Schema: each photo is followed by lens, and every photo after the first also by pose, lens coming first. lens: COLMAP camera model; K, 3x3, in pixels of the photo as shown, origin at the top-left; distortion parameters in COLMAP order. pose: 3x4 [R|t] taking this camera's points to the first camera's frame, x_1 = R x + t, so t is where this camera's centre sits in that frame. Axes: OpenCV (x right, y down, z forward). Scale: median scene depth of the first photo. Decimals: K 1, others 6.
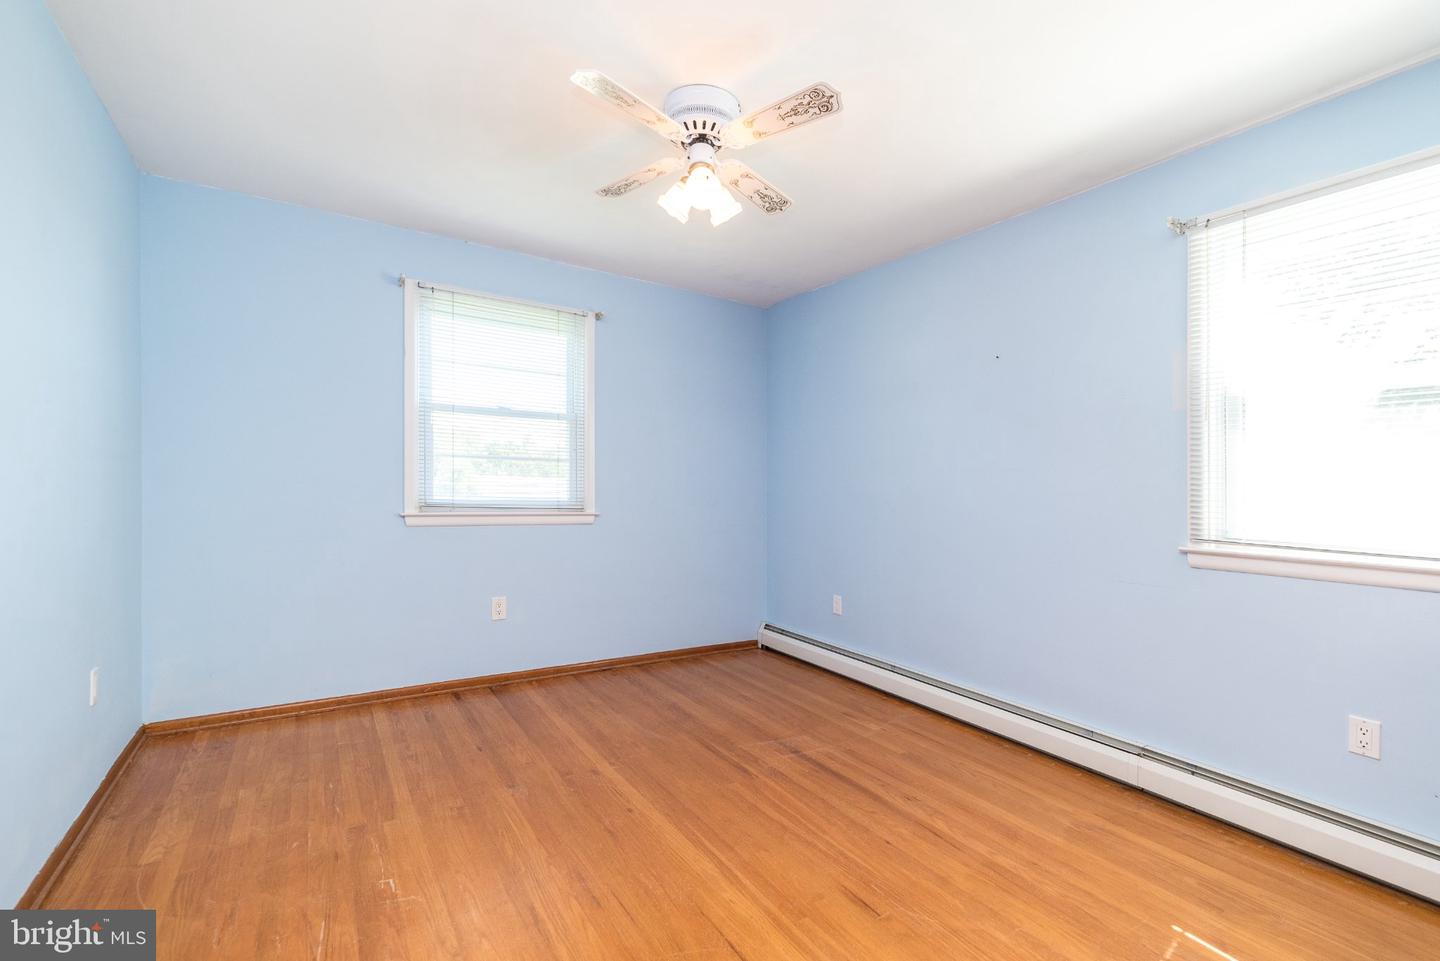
lens RADIAL K [[622.6, 0, 720.0], [0, 622.6, 480.5], [0, 0, 1]] dist [-0.001046, 0.000152]
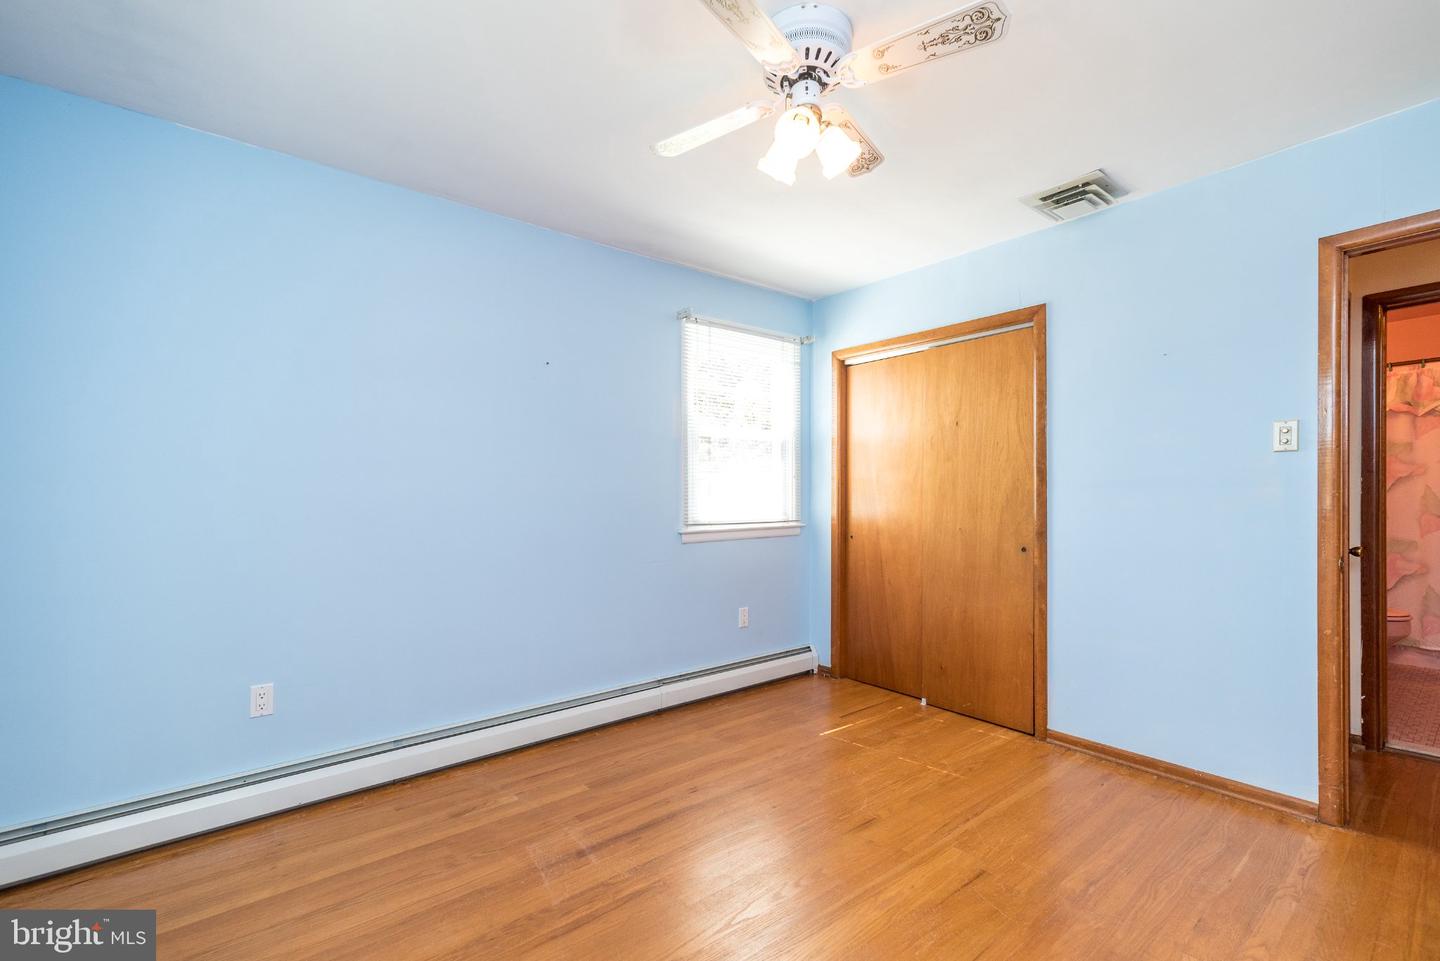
lens RADIAL K [[622.6, 0, 720.0], [0, 622.6, 480.5], [0, 0, 1]] dist [-0.001046, 0.000152]
pose [[-0.088376, -0.011513, 0.996021, -0.672512], [0.001168, 0.999931, 0.011662, -0.027643], [-0.996087, 0.002194, -0.088356, 0.939999]]
